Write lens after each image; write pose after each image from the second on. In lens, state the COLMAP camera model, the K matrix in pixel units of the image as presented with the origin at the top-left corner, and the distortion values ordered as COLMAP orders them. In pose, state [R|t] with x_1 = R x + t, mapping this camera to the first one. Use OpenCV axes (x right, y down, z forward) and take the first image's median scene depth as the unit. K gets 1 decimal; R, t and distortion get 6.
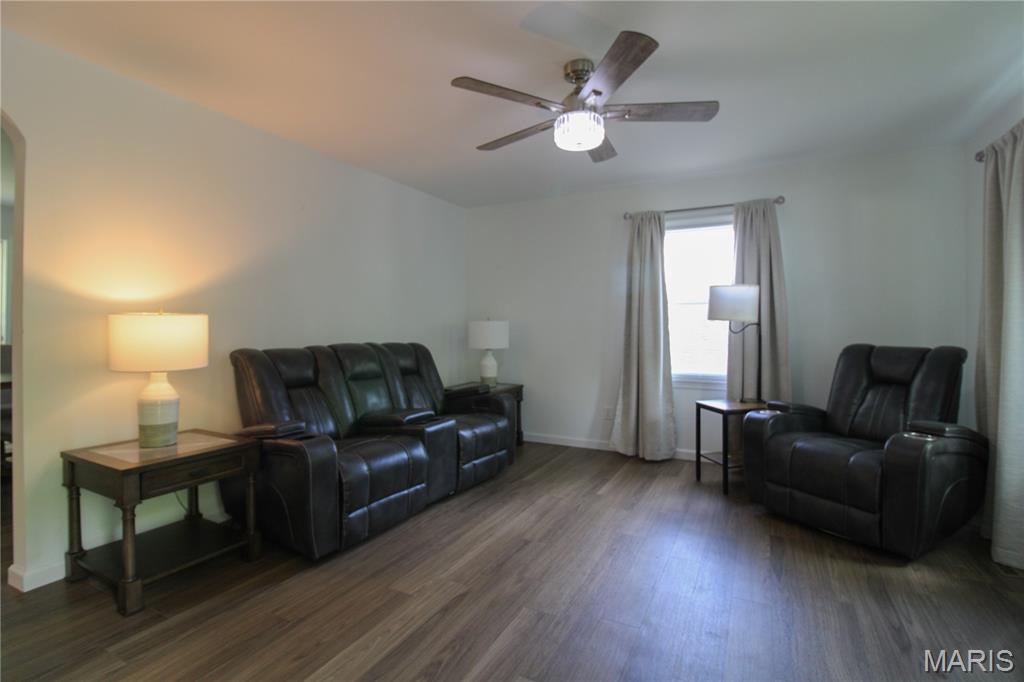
lens RADIAL K [[478.8, 0, 514.3], [0, 478.8, 329.4], [0, 0, 1]] dist [0.015170, 0.000130]
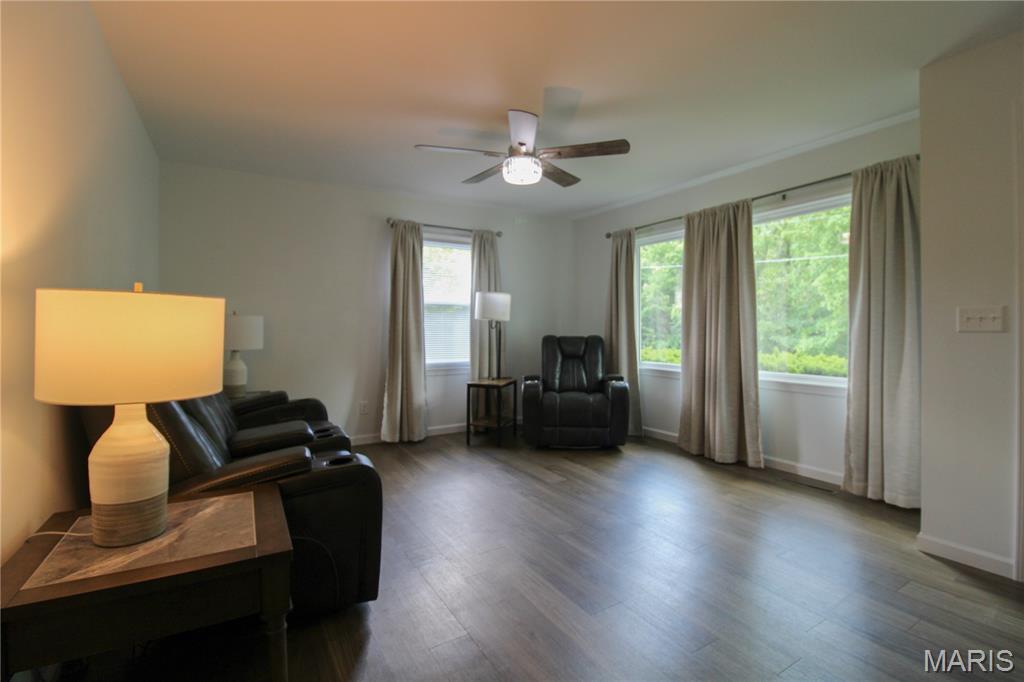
lens RADIAL K [[478.8, 0, 514.3], [0, 478.8, 329.4], [0, 0, 1]] dist [0.015170, 0.000130]
pose [[0.528848, -0.004003, 0.848707, -0.597939], [0.000930, 0.999991, 0.004137, 0.003110], [-0.848716, -0.001398, 0.528847, 0.219189]]
